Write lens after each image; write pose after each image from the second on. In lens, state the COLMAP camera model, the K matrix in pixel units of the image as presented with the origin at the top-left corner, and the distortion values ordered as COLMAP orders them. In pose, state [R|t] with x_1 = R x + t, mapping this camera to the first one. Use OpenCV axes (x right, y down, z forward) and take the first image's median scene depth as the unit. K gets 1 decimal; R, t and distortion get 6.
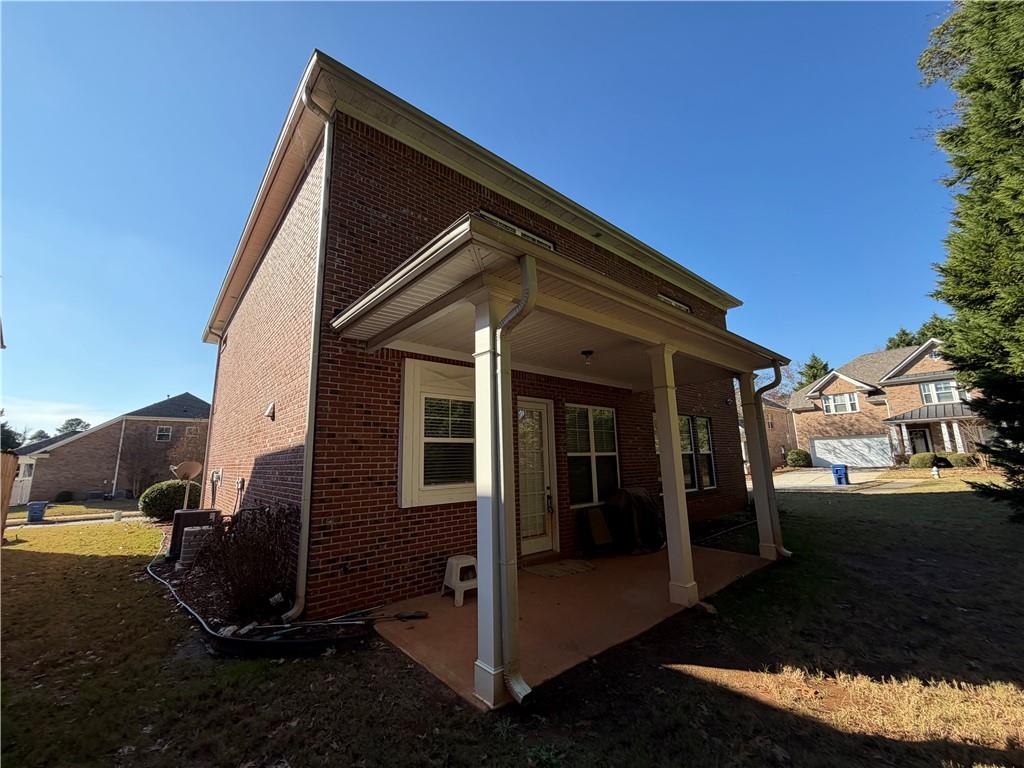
lens RADIAL K [[407.8, 0, 510.6], [0, 407.8, 384.0], [0, 0, 1]] dist [0.001563, -0.000243]
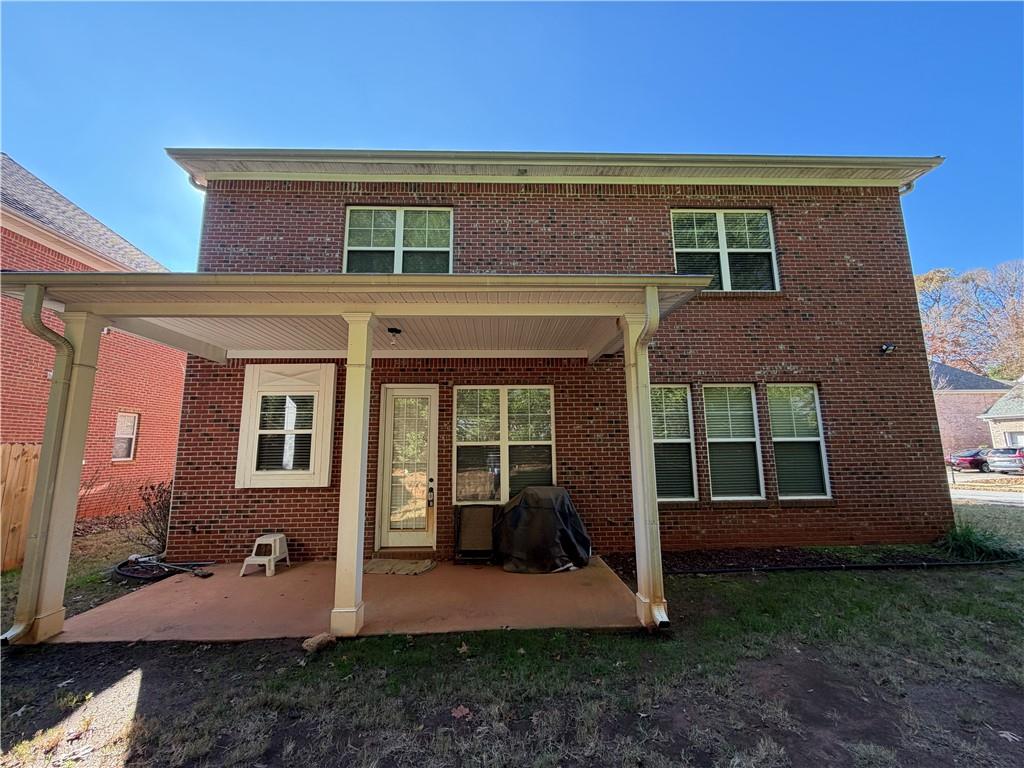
lens RADIAL K [[407.8, 0, 509.5], [0, 407.8, 384.8], [0, 0, 1]] dist [0.001563, -0.000243]
pose [[0.777273, -0.082143, -0.623779, 1.145812], [0.108496, 0.994088, 0.004287, 0.078544], [0.619738, -0.071010, 0.781589, 0.566323]]
